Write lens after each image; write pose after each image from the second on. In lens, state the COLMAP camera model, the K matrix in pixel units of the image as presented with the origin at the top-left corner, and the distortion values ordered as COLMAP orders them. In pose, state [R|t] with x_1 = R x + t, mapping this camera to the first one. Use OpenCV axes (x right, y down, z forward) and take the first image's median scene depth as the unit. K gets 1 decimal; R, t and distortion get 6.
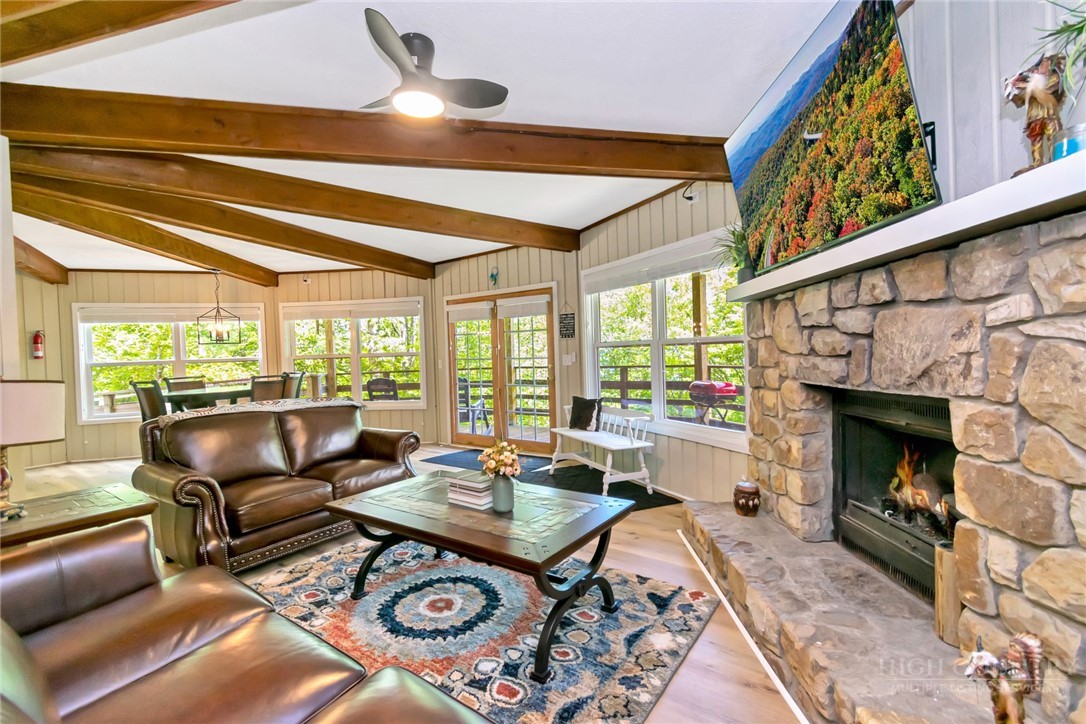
lens RADIAL K [[487.7, 0, 543.0], [0, 487.7, 359.8], [0, 0, 1]] dist [0.000697, -0.000046]
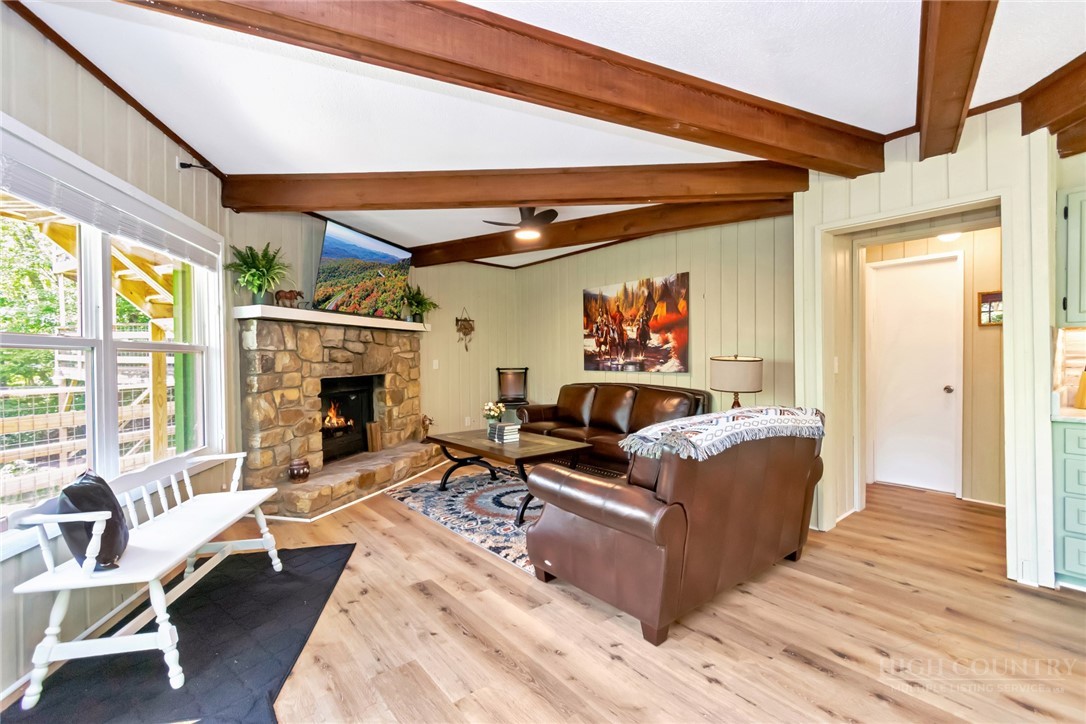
lens RADIAL K [[478.7, 0, 545.3], [0, 478.7, 360.0], [0, 0, 1]] dist [0.001368, -0.000105]
pose [[-0.965801, 0.035835, 0.256797, -0.812689], [0.039933, 0.999144, 0.010760, -0.005868], [-0.256192, 0.020646, -0.966405, 2.893182]]
